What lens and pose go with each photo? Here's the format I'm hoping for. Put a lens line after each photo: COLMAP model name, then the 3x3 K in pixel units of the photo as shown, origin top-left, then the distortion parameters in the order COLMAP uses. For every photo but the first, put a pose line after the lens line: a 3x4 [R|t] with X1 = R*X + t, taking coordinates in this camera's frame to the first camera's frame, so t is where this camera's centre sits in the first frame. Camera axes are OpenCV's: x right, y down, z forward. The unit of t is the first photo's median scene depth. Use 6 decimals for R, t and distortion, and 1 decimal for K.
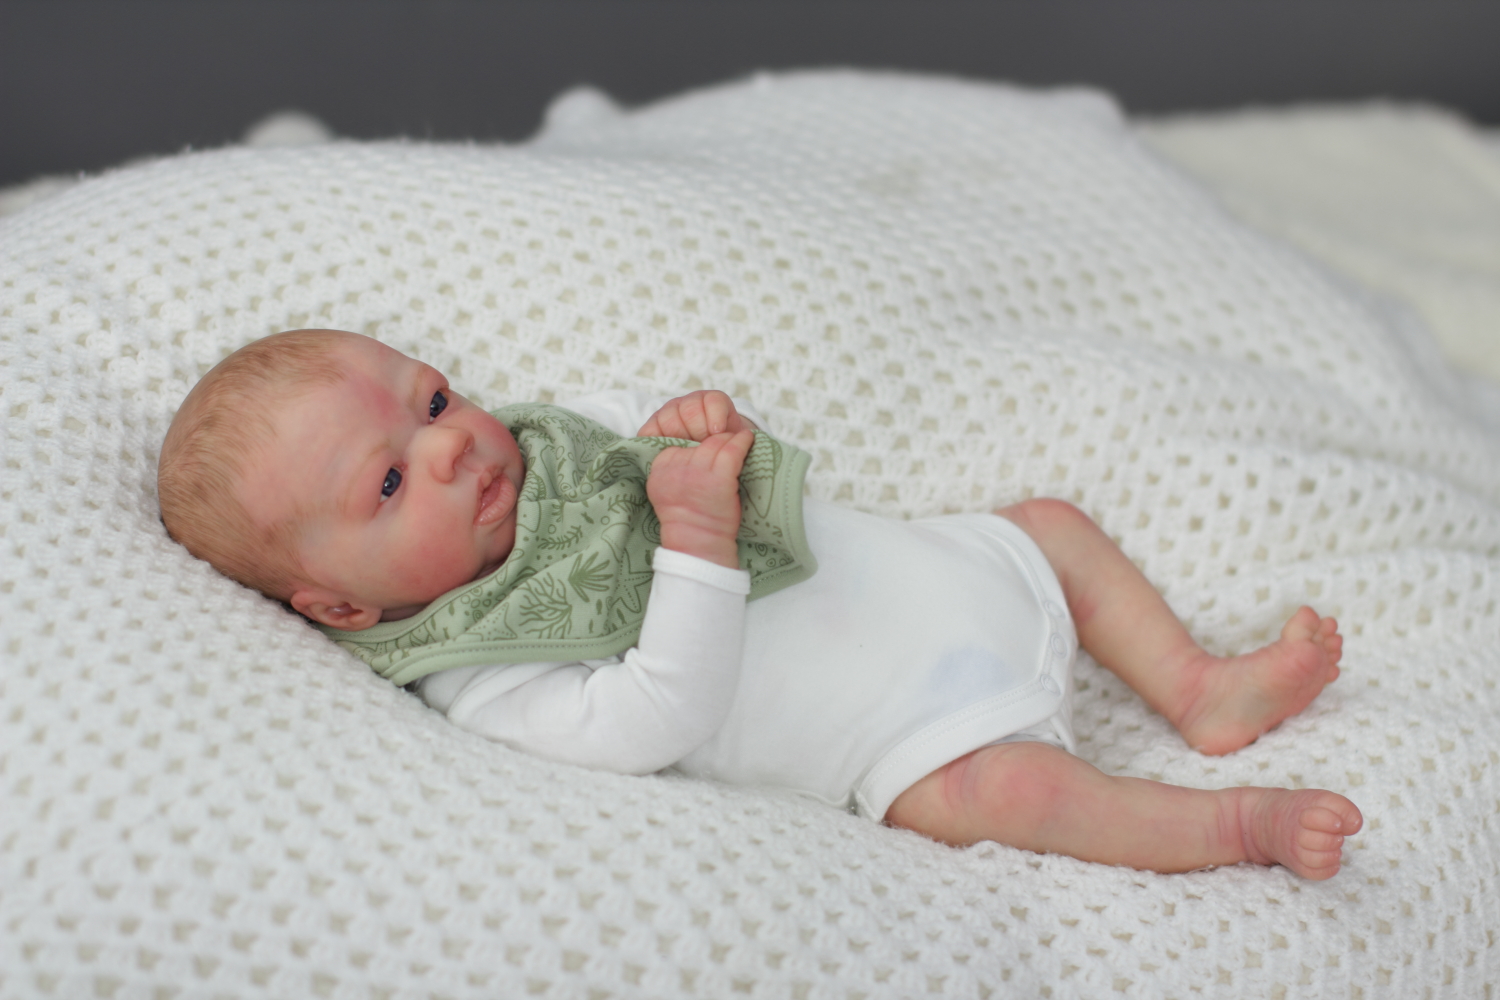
lens RADIAL K [[3385.3, 0, 750.0], [0, 3385.3, 500.0], [0, 0, 1]] dist [-0.158624, 0.054248]
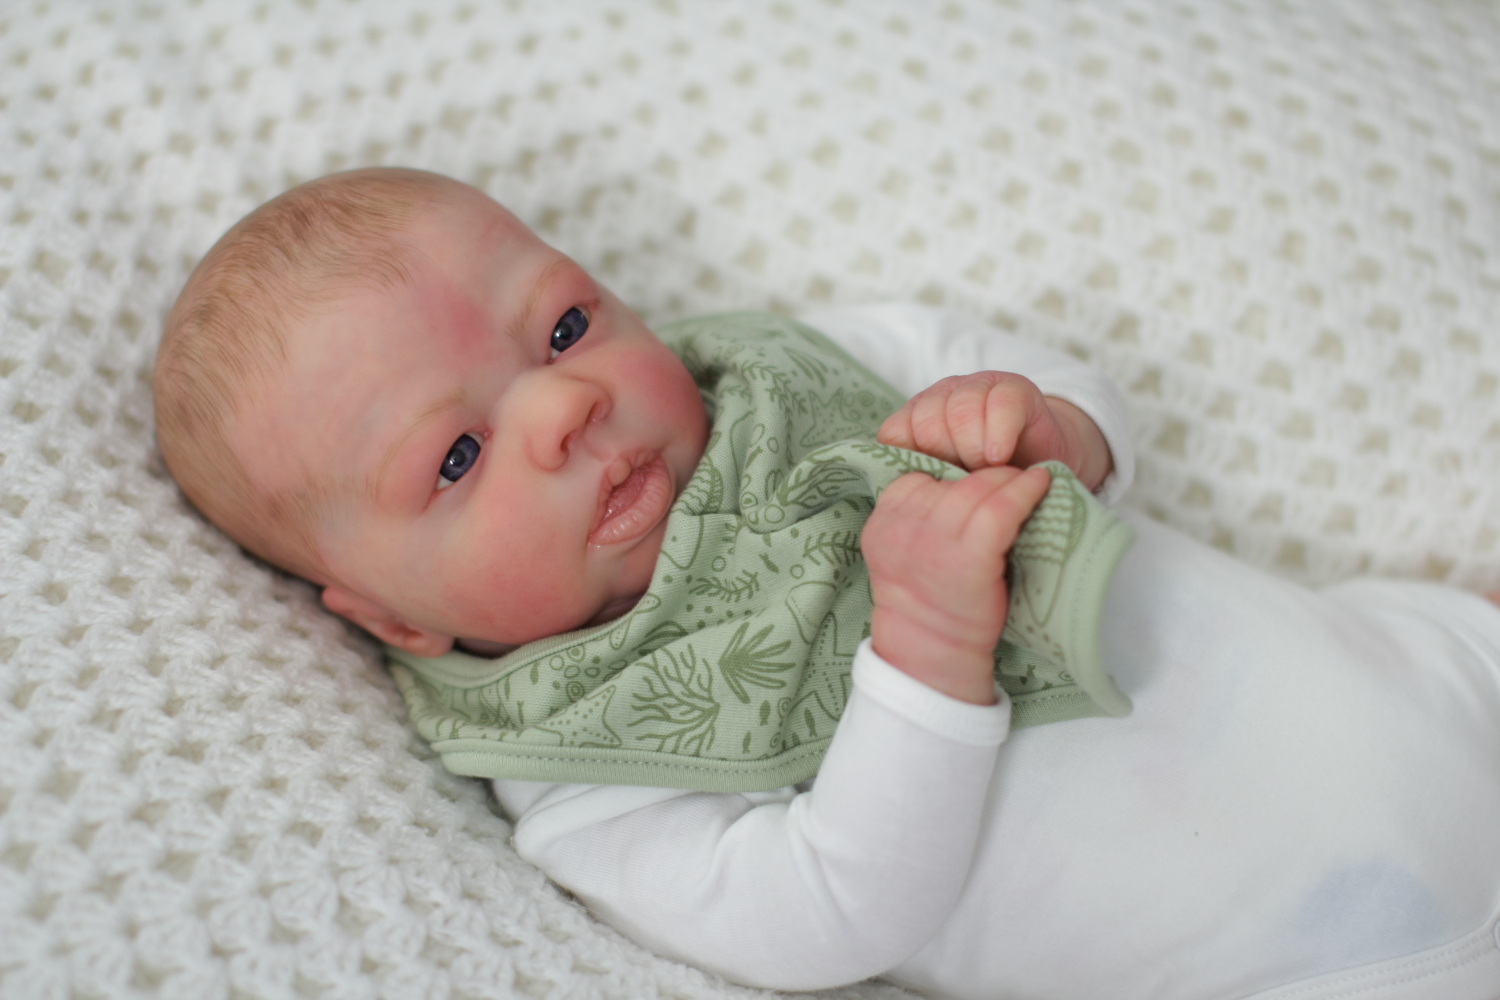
lens RADIAL K [[3385.3, 0, 750.0], [0, 3385.3, 500.0], [0, 0, 1]] dist [-0.158624, 0.054248]
pose [[0.961953, 0.159220, -0.222026, 0.080414], [-0.121592, 0.977215, 0.173972, -0.109524], [0.244667, -0.140356, 0.959395, 0.419015]]
